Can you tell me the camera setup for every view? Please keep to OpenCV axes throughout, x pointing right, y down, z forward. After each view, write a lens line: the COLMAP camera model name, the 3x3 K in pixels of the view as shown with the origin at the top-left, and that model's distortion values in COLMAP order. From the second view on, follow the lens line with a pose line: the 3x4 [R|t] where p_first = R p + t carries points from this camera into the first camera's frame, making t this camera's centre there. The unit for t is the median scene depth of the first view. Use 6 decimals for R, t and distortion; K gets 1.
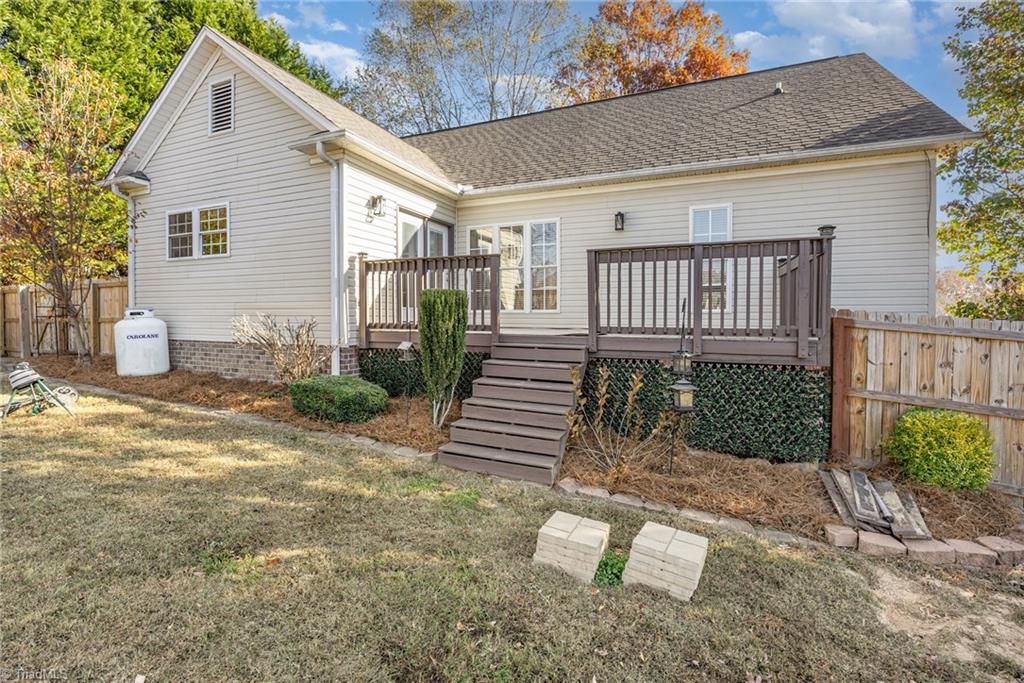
lens RADIAL K [[474.5, 0, 510.4], [0, 474.5, 333.8], [0, 0, 1]] dist [-0.013515, -0.000021]
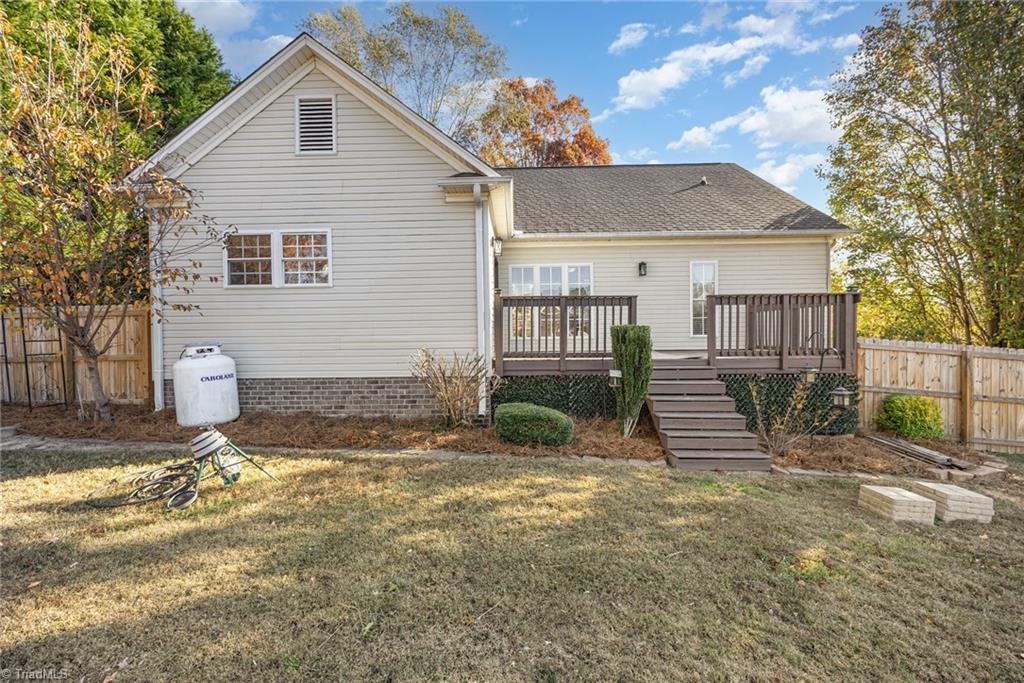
lens RADIAL K [[400.6, 0, 511.3], [0, 400.6, 345.9], [0, 0, 1]] dist [-0.002938, -0.000097]
pose [[0.918399, -0.027309, 0.394712, -0.591334], [0.029870, 0.999554, -0.000344, -0.035741], [-0.394526, 0.012106, 0.918805, 0.130277]]
